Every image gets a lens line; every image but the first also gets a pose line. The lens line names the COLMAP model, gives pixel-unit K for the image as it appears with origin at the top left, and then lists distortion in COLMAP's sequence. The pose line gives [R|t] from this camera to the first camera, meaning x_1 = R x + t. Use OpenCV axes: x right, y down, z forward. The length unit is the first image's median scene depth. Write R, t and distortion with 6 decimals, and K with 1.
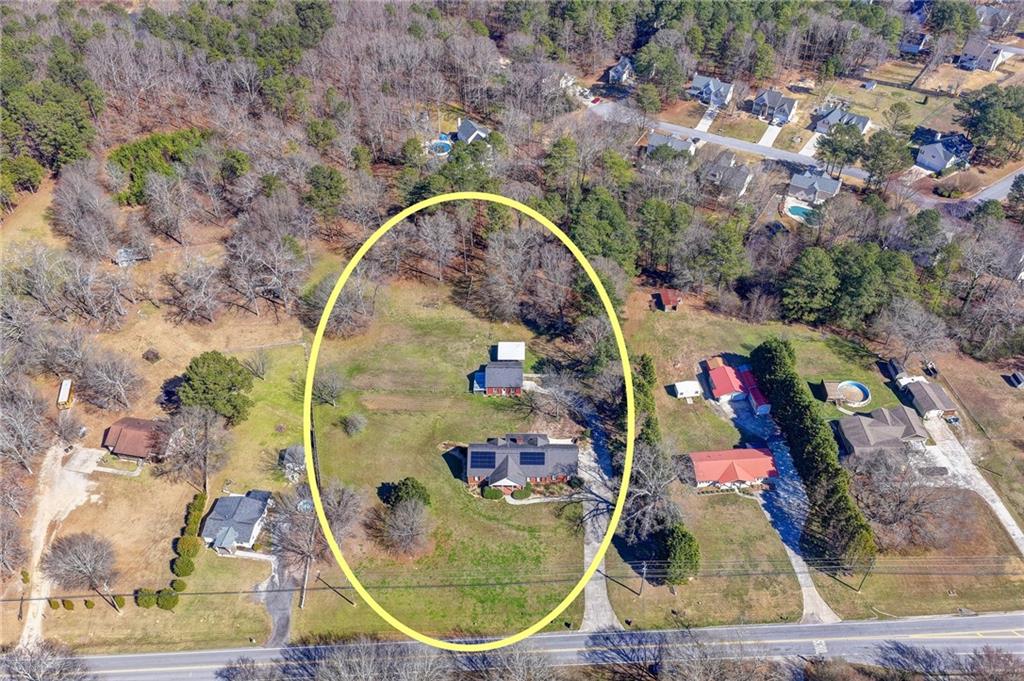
lens RADIAL K [[848.4, 0, 516.7], [0, 848.4, 343.7], [0, 0, 1]] dist [-0.011016, 0.036092]
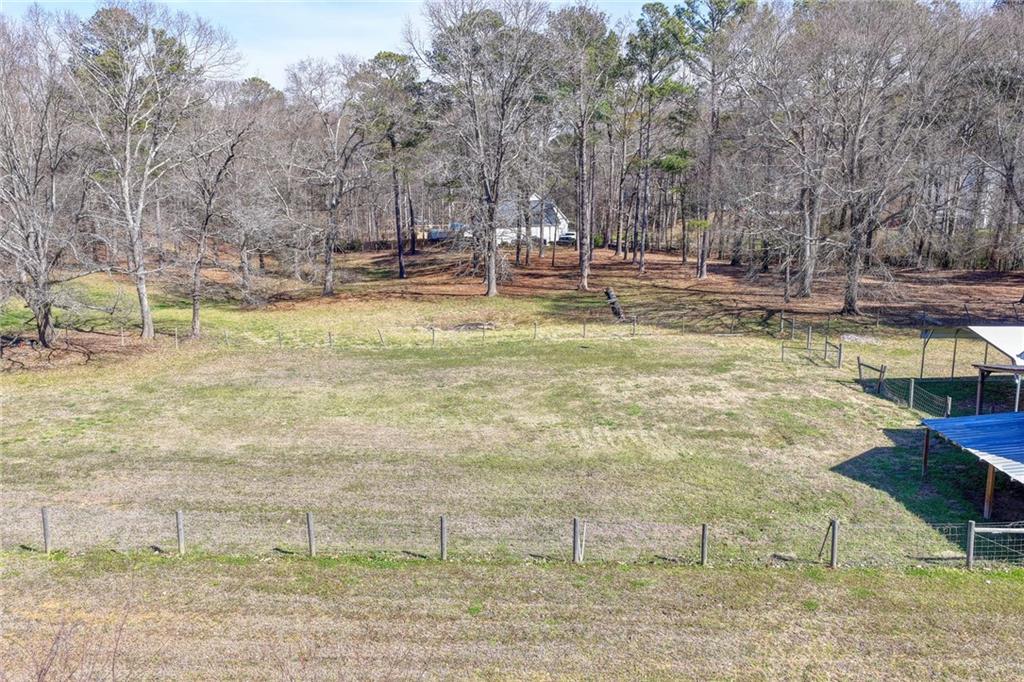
lens RADIAL K [[848.4, 0, 514.7], [0, 848.4, 345.8], [0, 0, 1]] dist [-0.011016, 0.036092]
pose [[0.999179, 0.001377, 0.040492, -0.123807], [0.019186, 0.864186, -0.502807, 0.093527], [-0.035685, 0.503171, 0.863450, 1.036539]]
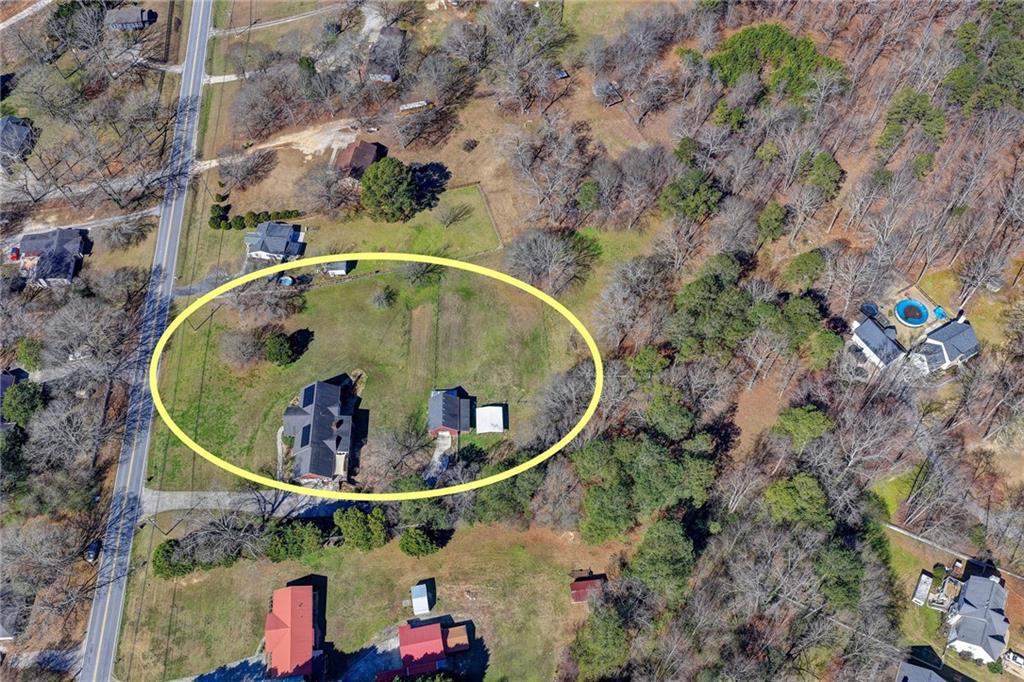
lens RADIAL K [[848.4, 0, 516.4], [0, 848.4, 348.1], [0, 0, 1]] dist [-0.011016, 0.036092]
pose [[0.056921, 0.845578, -0.530809, 0.500378], [-0.651013, 0.434527, 0.622389, -0.740147], [0.756929, 0.310136, 0.575216, 0.544586]]
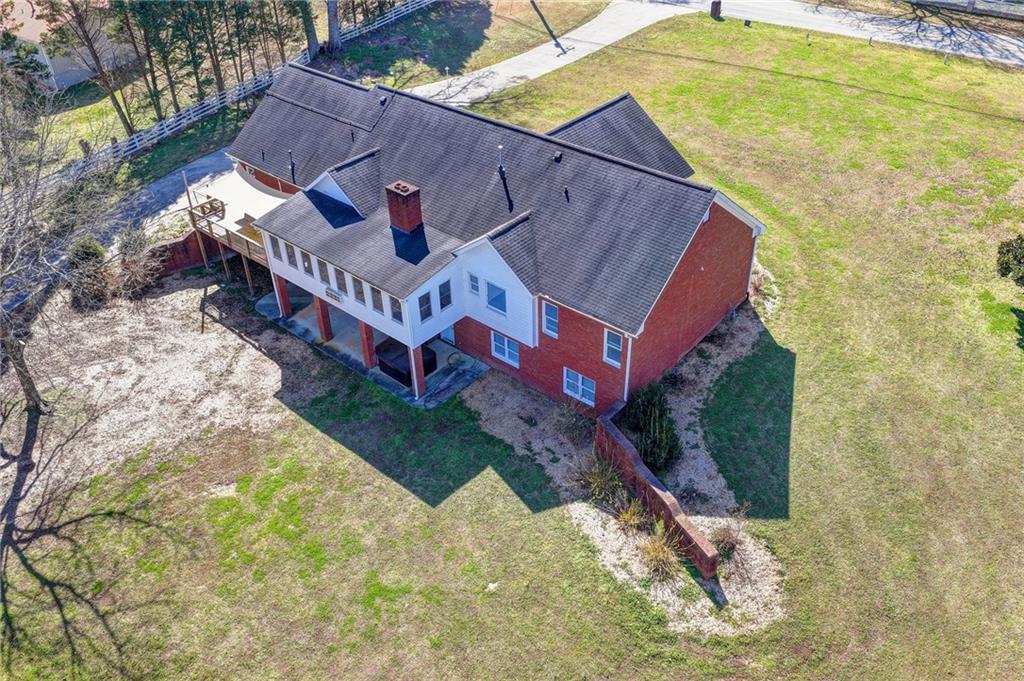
lens RADIAL K [[848.4, 0, 514.9], [0, 848.4, 340.5], [0, 0, 1]] dist [-0.011016, 0.036092]
pose [[-0.770168, -0.361172, 0.525734, -0.121589], [0.441541, 0.292936, 0.848074, -0.019968], [-0.460307, 0.885293, -0.066138, 1.042711]]
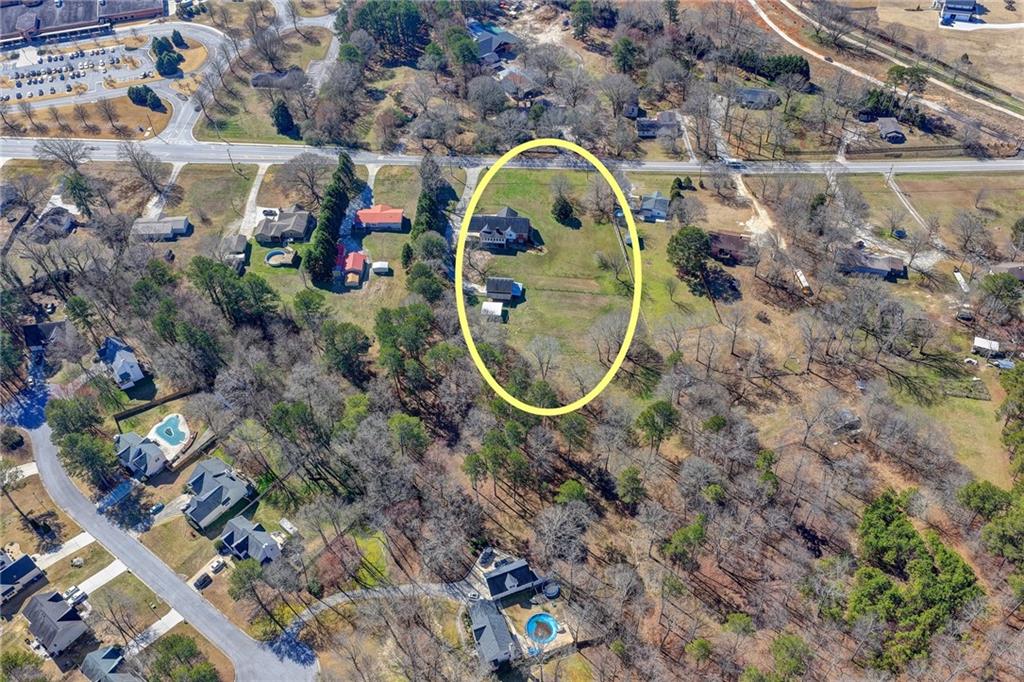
lens RADIAL K [[848.4, 0, 511.9], [0, 848.4, 341.1], [0, 0, 1]] dist [-0.011016, 0.036092]
pose [[-0.994161, -0.054213, 0.093300, -0.195857], [0.091854, 0.028581, 0.995362, -1.565635], [-0.056628, 0.998120, -0.023435, 1.277037]]
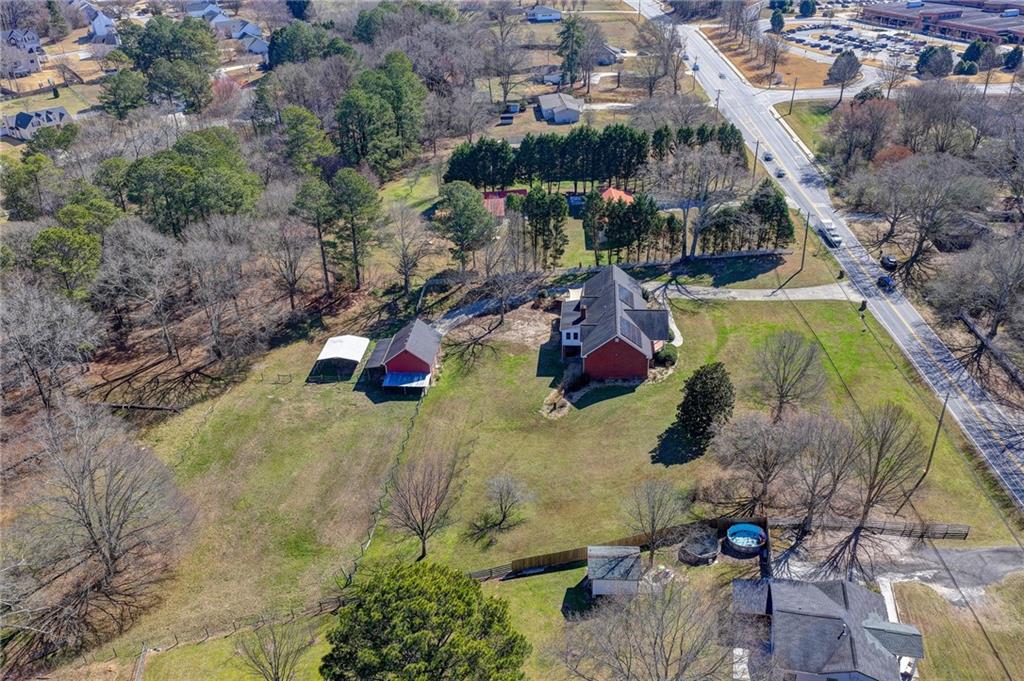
lens RADIAL K [[848.4, 0, 516.8], [0, 848.4, 342.5], [0, 0, 1]] dist [-0.011016, 0.036092]
pose [[0.065875, -0.478578, 0.875571, -0.597908], [0.684406, 0.660211, 0.309372, -0.111301], [-0.726119, 0.578865, 0.371033, 0.820087]]
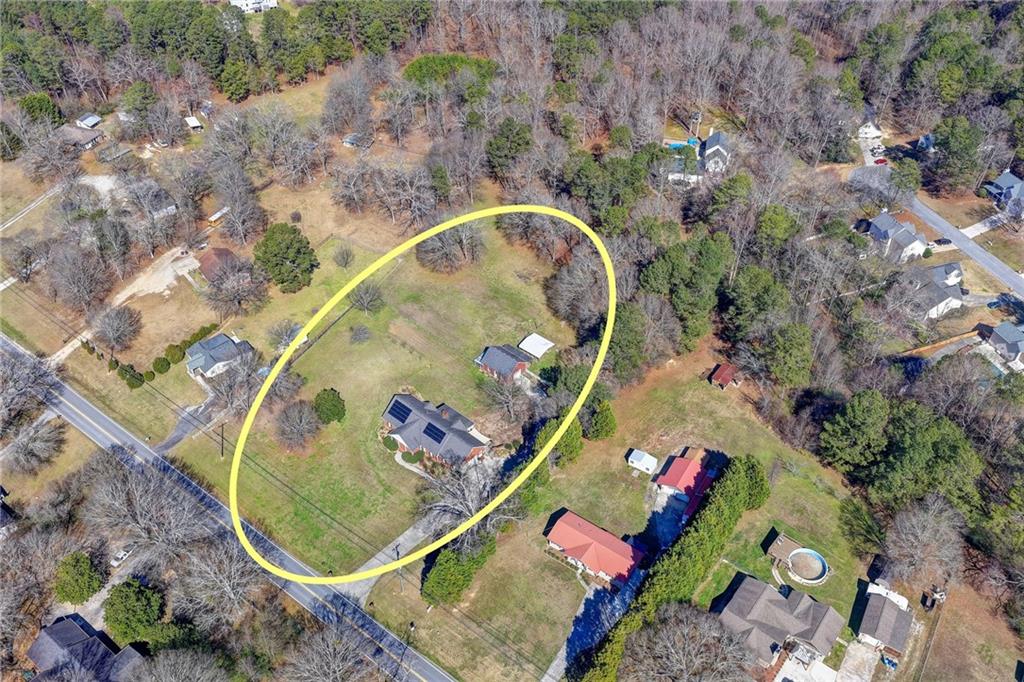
lens RADIAL K [[848.4, 0, 516.3], [0, 848.4, 344.4], [0, 0, 1]] dist [-0.011016, 0.036092]
pose [[0.770603, 0.433669, -0.467014, 0.516367], [-0.423655, 0.896010, 0.132977, -0.134933], [0.476117, 0.095381, 0.874194, 0.145027]]
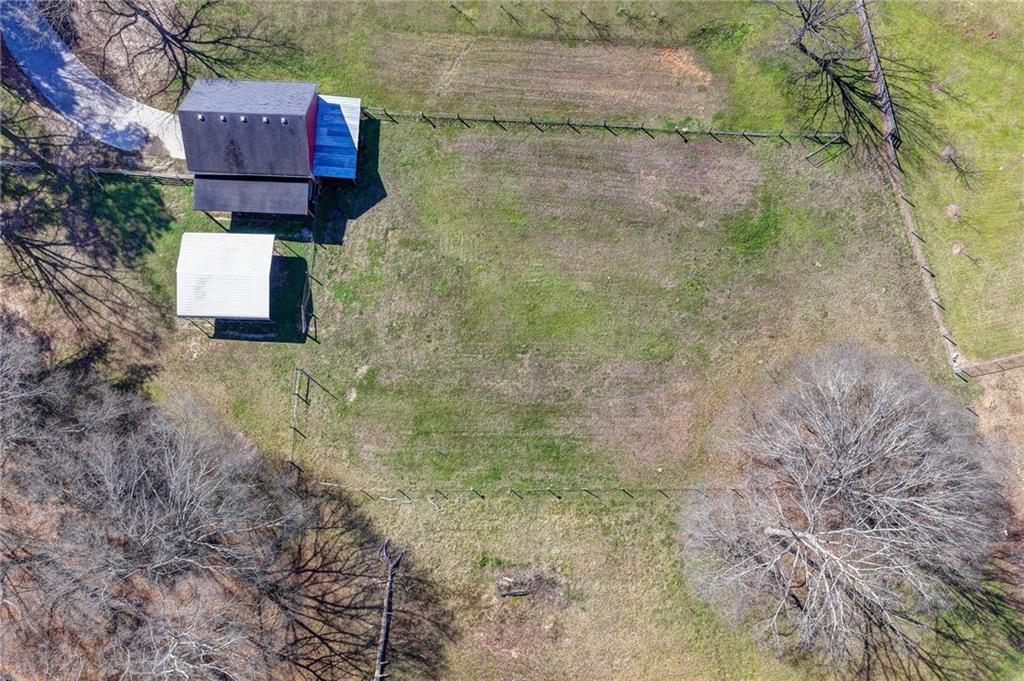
lens RADIAL K [[848.4, 0, 522.8], [0, 848.4, 360.3], [0, 0, 1]] dist [-0.011016, 0.036092]
pose [[-0.999652, -0.018598, 0.018704, -0.133374], [0.025936, -0.564063, 0.825324, -0.287538], [-0.004799, 0.825522, 0.564349, 1.016942]]
